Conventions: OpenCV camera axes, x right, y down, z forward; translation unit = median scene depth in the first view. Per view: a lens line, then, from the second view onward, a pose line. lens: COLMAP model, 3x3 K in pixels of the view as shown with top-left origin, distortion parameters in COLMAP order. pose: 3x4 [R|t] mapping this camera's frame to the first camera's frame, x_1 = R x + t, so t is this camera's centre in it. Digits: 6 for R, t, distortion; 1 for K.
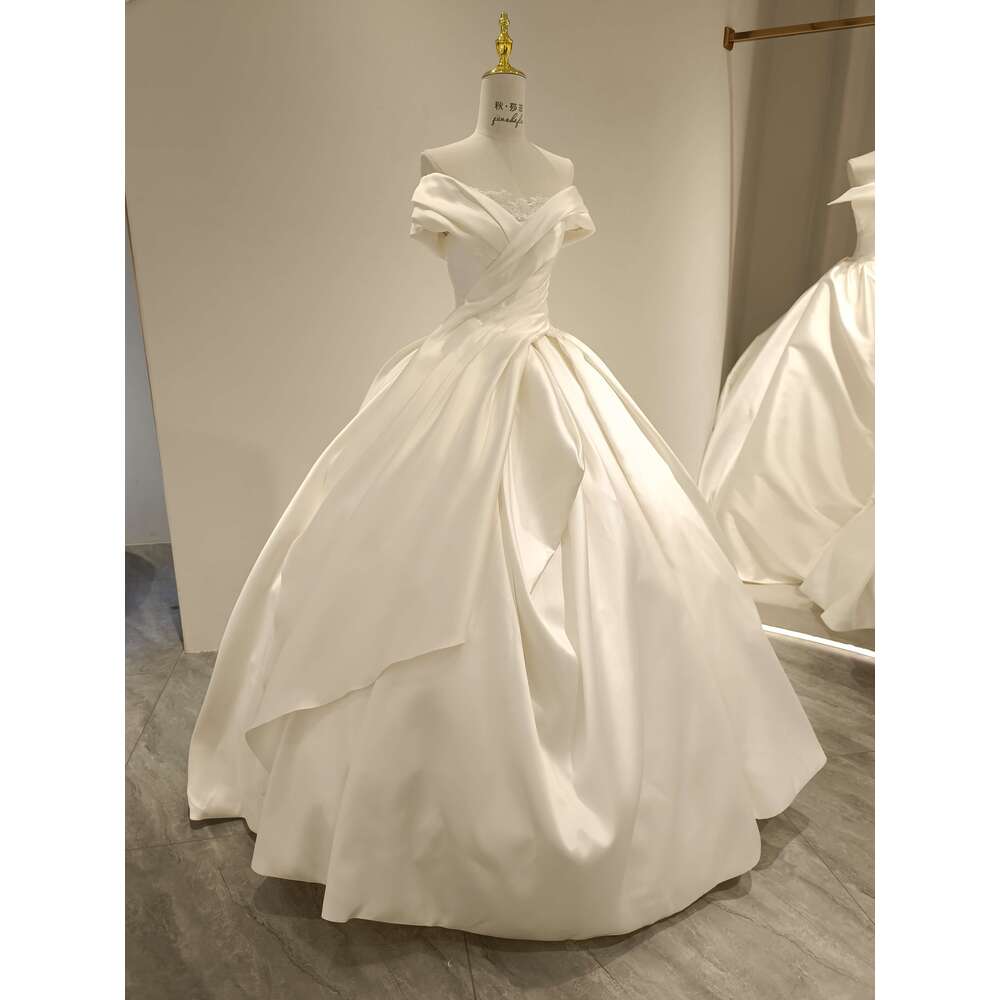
lens RADIAL K [[684.2, 0, 498.9], [0, 684.2, 500.9], [0, 0, 1]] dist [-0.004522, -0.011223]
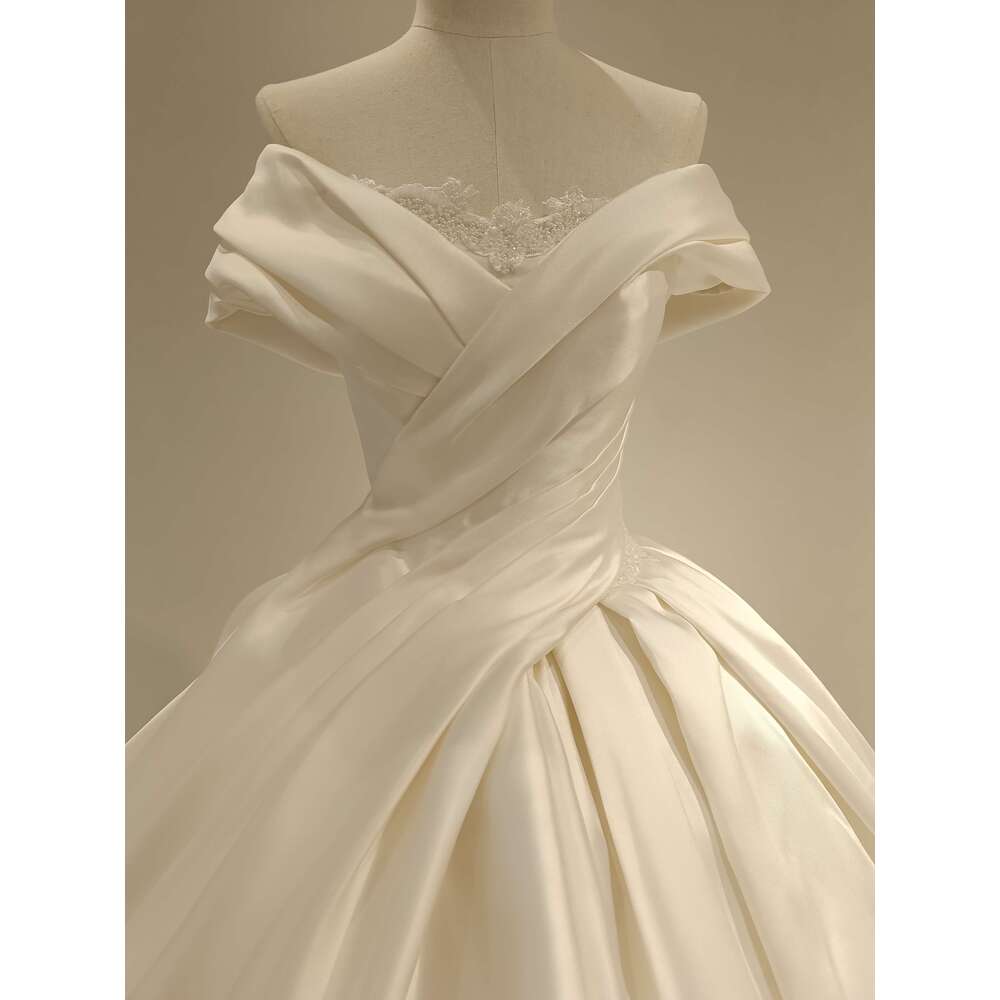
lens RADIAL K [[684.2, 0, 500.2], [0, 684.2, 497.3], [0, 0, 1]] dist [-0.004522, -0.011223]
pose [[0.969547, 0.041413, -0.241377, 0.104471], [-0.057665, 0.996492, -0.060657, -0.284809], [0.238018, 0.072729, 0.968534, 0.693891]]
